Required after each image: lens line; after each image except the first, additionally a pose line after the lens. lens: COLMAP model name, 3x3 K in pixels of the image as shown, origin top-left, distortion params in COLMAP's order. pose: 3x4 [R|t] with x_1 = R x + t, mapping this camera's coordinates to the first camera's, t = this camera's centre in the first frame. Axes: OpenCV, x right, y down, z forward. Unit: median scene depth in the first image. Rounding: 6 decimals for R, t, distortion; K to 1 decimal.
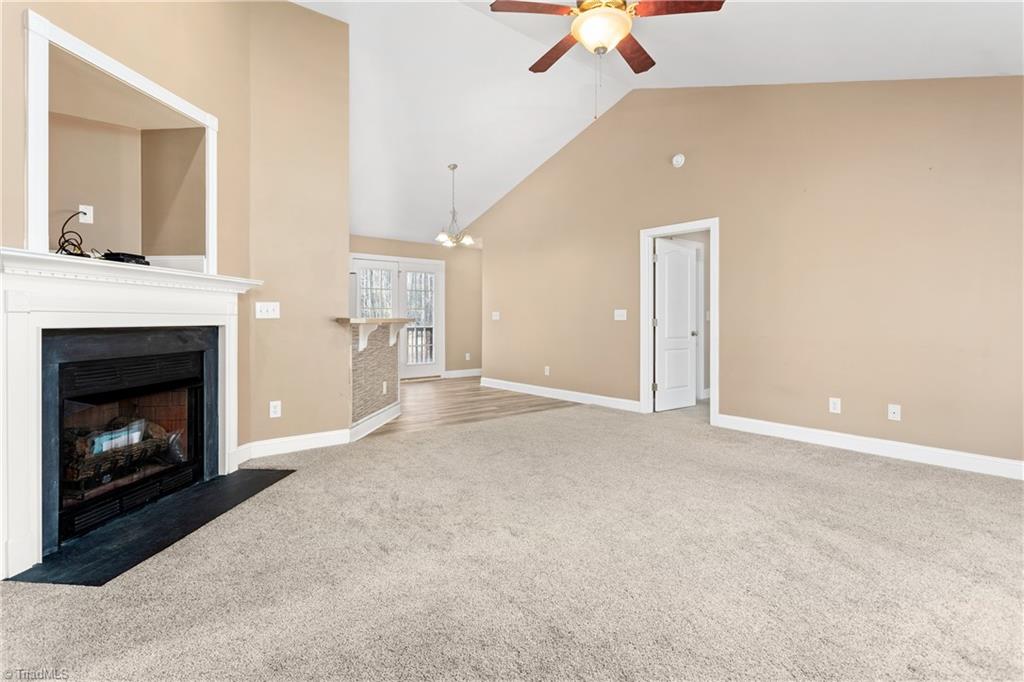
lens RADIAL K [[483.0, 0, 510.7], [0, 483.0, 327.5], [0, 0, 1]] dist [0.000368, 0.000067]
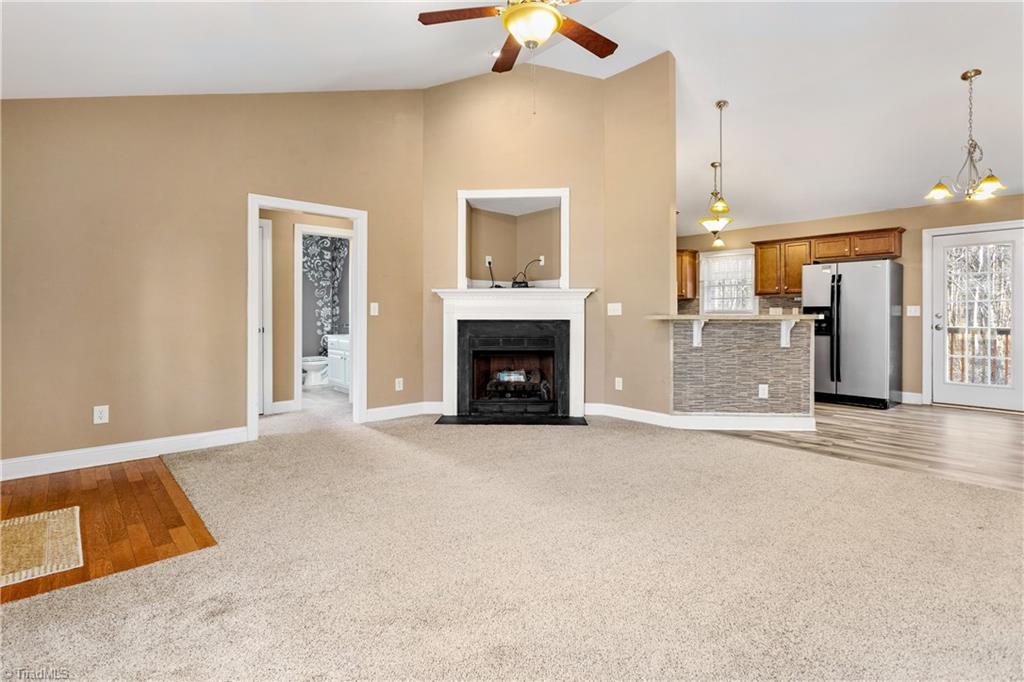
lens RADIAL K [[494.3, 0, 517.2], [0, 494.3, 316.9], [0, 0, 1]] dist [-0.000689, 0.000274]
pose [[0.046174, -0.000338, -0.998933, 1.034380], [-0.015808, 0.999874, -0.001069, -0.010266], [0.998808, 0.015840, 0.046163, 0.791233]]
